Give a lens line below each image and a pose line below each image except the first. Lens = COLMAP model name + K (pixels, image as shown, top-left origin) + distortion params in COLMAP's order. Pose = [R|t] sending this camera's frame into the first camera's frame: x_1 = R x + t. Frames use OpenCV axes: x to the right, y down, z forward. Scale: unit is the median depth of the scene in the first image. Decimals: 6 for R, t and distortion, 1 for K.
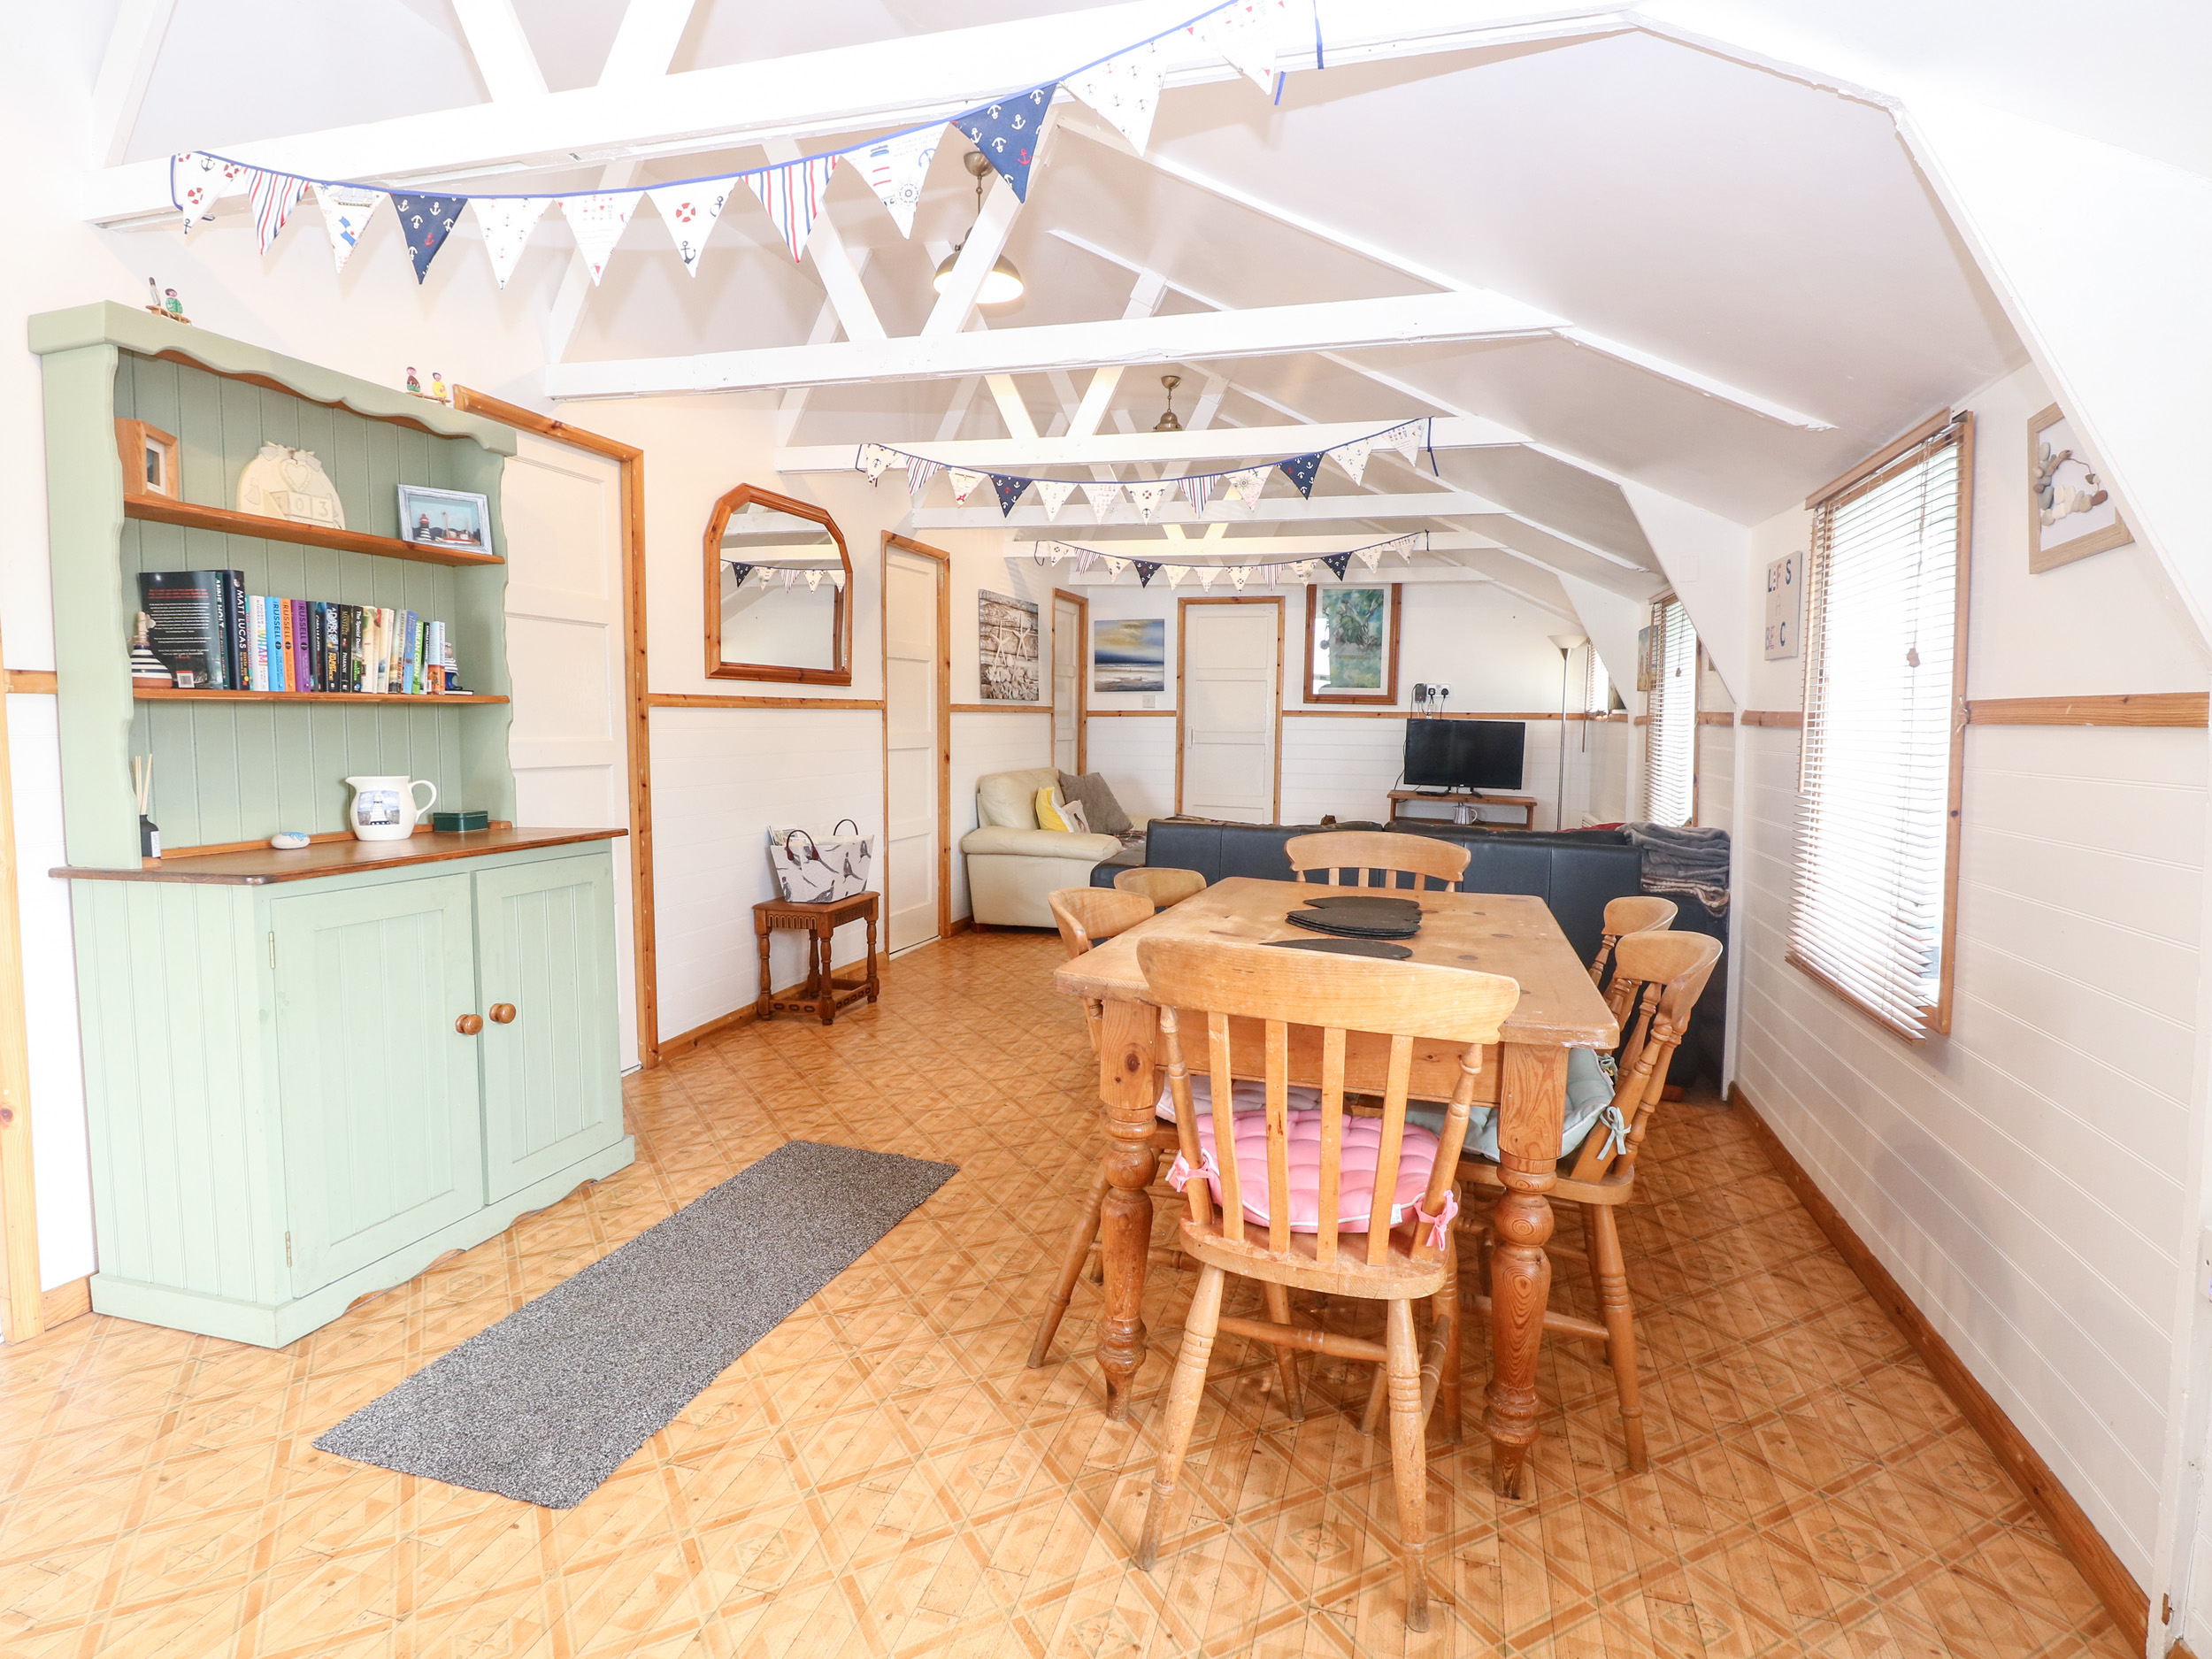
lens RADIAL K [[1202.8, 0, 1104.7], [0, 1202.8, 825.3], [0, 0, 1]] dist [0.003832, -0.005134]
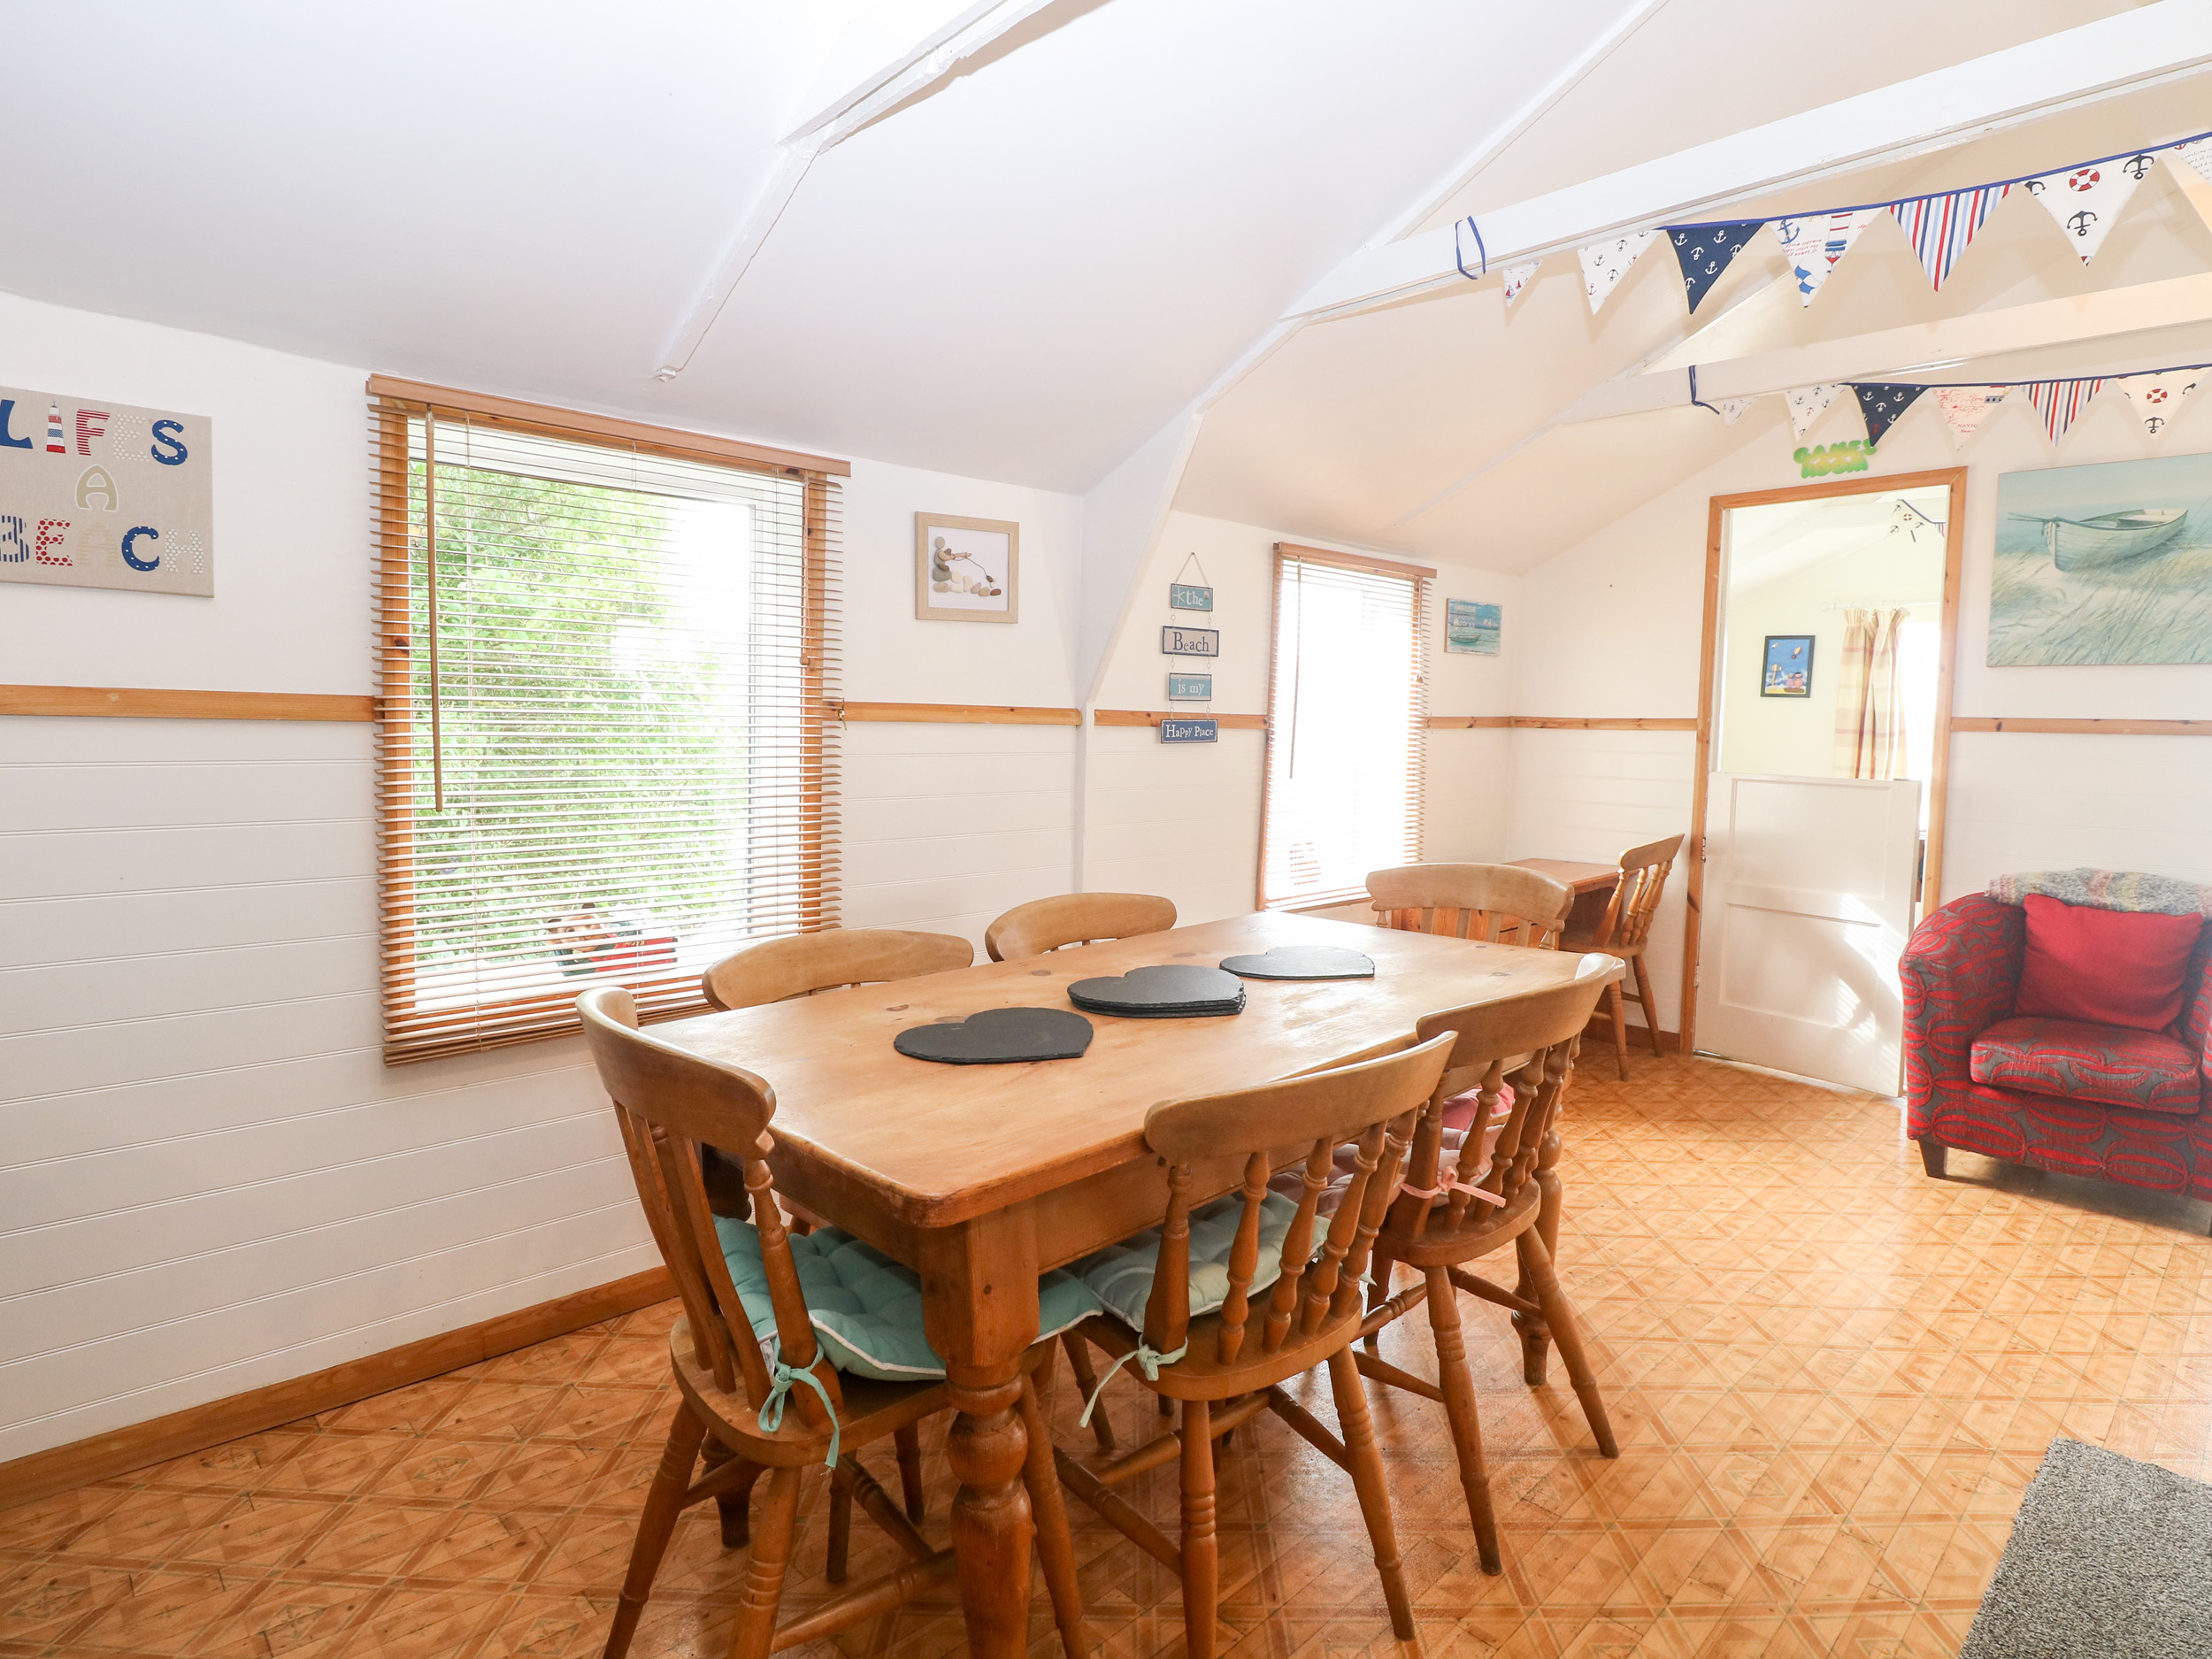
lens RADIAL K [[1202.8, 0, 1061.9], [0, 1202.8, 813.3], [0, 0, 1]] dist [0.003832, -0.005134]
pose [[-0.850162, -0.065125, 0.522478, -0.159395], [0.017356, 0.988315, 0.151431, -0.175786], [-0.526235, 0.137809, -0.839098, 1.835603]]
